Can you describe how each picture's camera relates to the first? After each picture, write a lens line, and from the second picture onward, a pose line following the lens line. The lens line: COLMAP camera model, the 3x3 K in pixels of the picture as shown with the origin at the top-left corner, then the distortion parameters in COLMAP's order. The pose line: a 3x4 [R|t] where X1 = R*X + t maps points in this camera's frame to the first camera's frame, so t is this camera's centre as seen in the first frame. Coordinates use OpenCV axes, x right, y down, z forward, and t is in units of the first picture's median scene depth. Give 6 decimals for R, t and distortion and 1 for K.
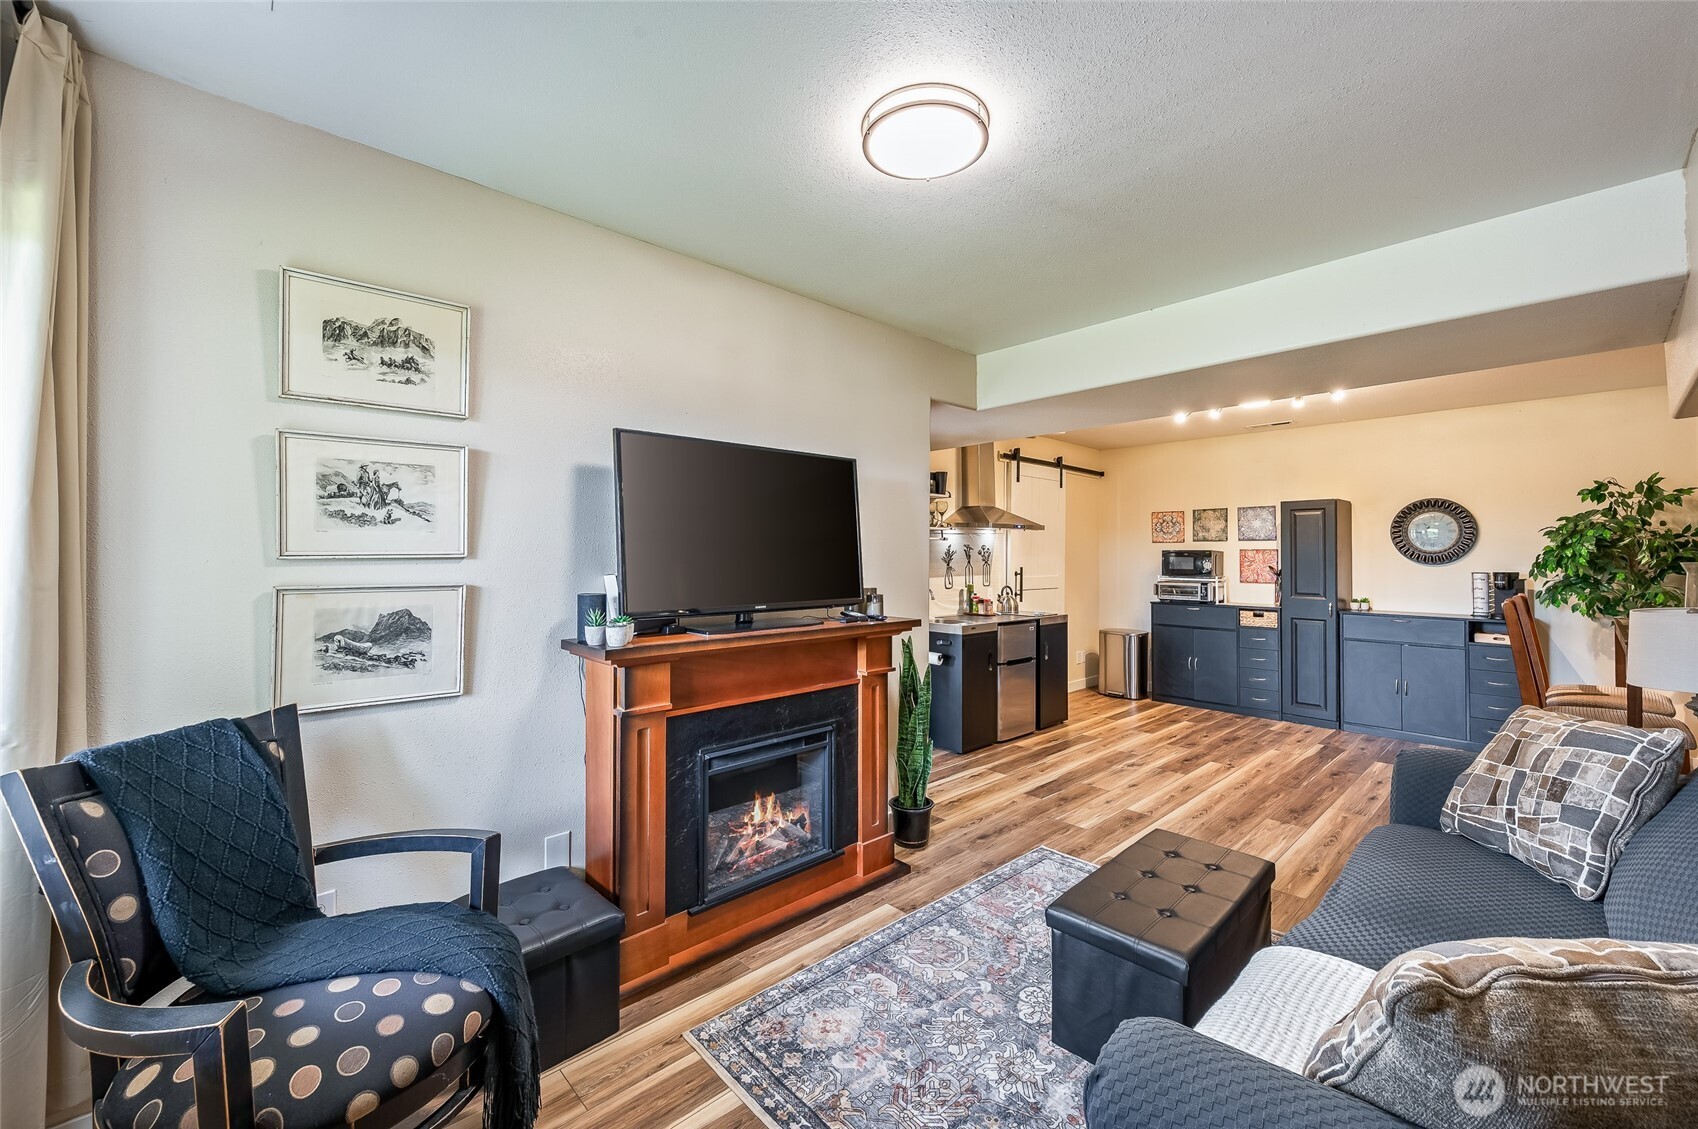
lens RADIAL K [[678.4, 0, 837.9], [0, 678.4, 544.5], [0, 0, 1]] dist [-0.005799, 0.000605]
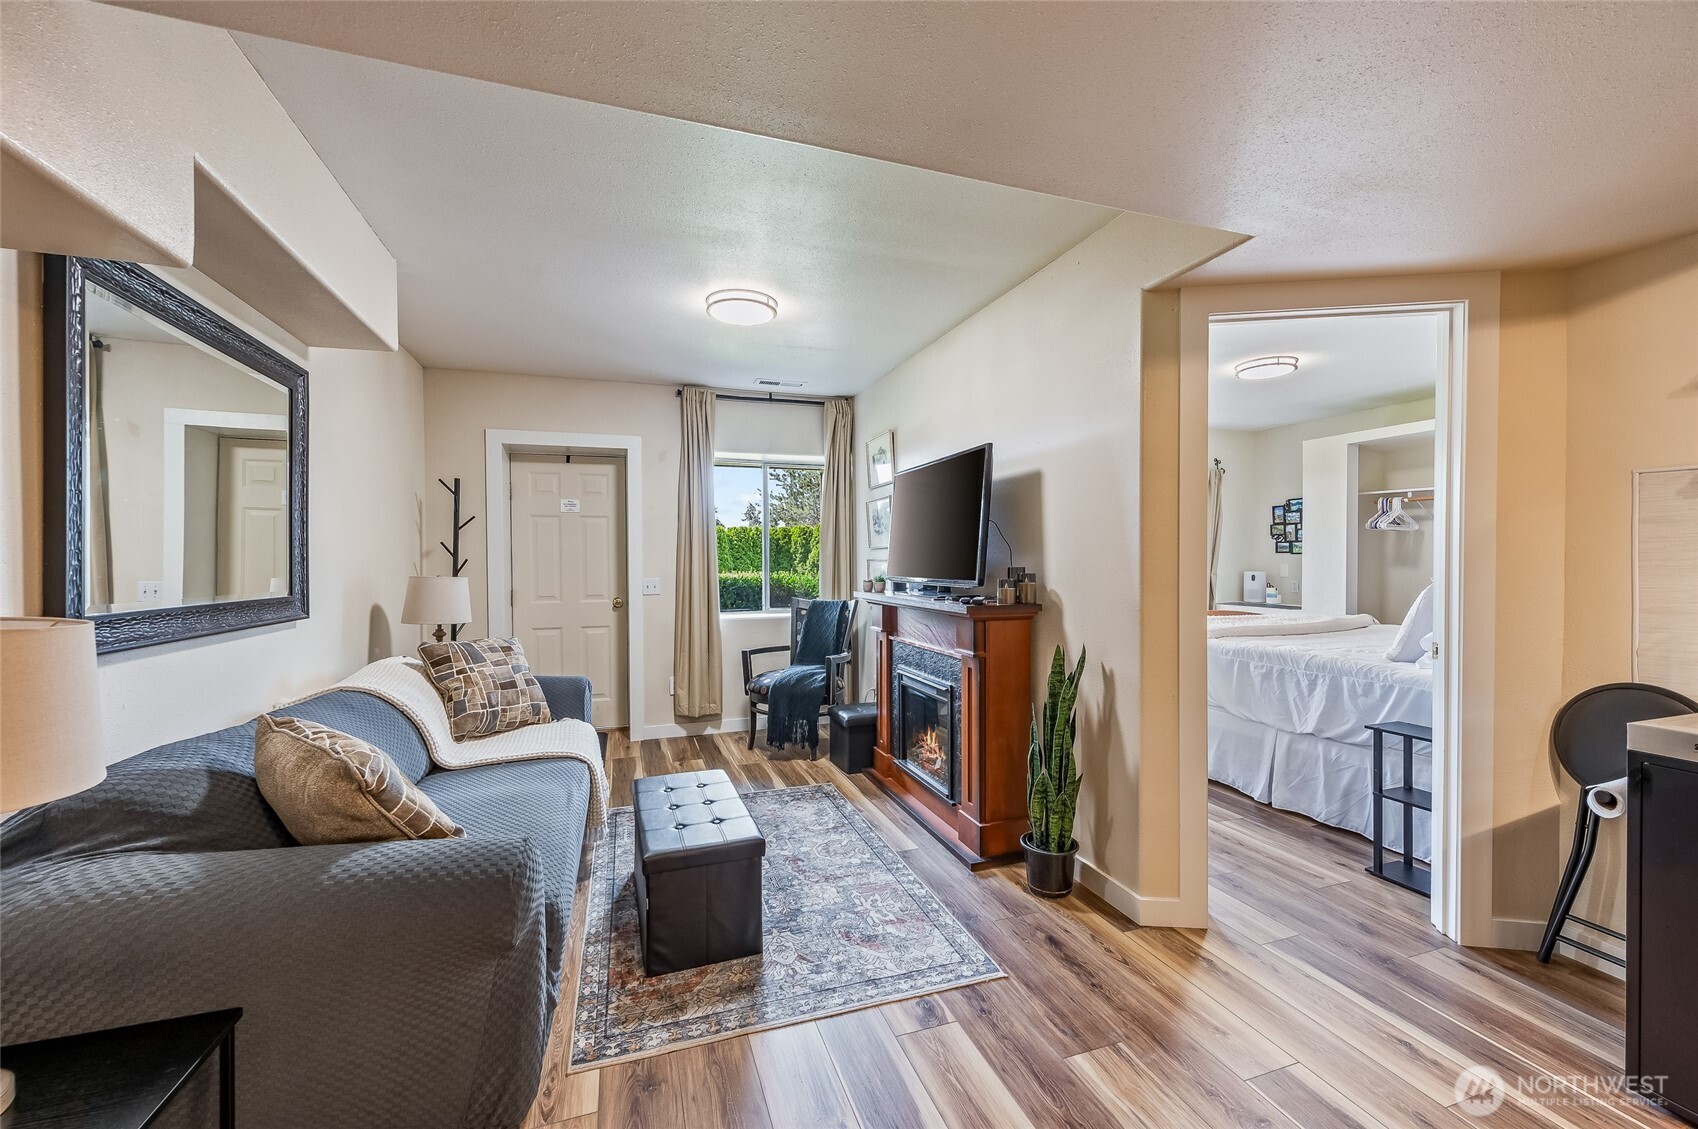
lens RADIAL K [[678.4, 0, 858.3], [0, 678.4, 567.7], [0, 0, 1]] dist [-0.005799, 0.000605]
pose [[-0.393826, 0.011765, -0.919110, 0.561948], [0.018633, 0.999815, 0.004814, 0.027248], [0.918996, -0.015229, -0.393972, 0.667771]]
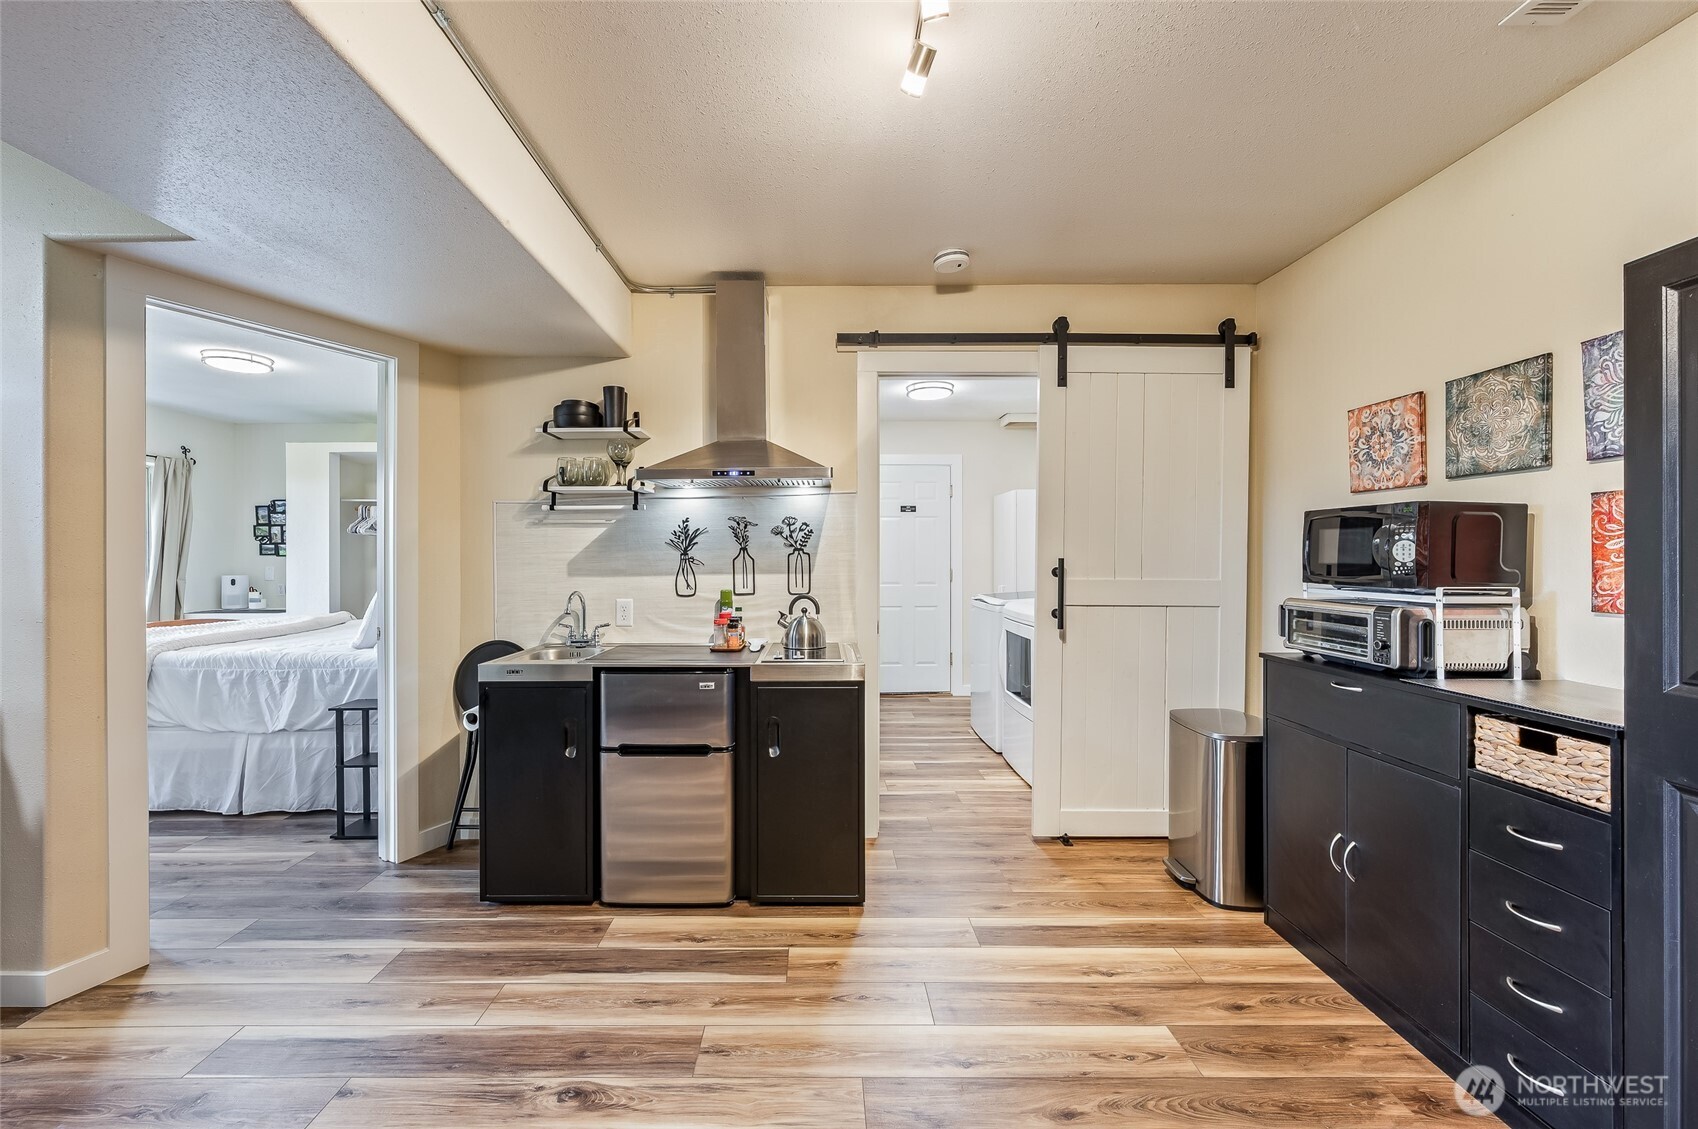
lens RADIAL K [[678.4, 0, 815.7], [0, 678.4, 555.9], [0, 0, 1]] dist [-0.005799, 0.000605]
pose [[0.732266, -0.007302, -0.680980, 0.639548], [0.017595, 0.999812, 0.008200, 0.029588], [0.680791, -0.017986, 0.732256, 0.681235]]
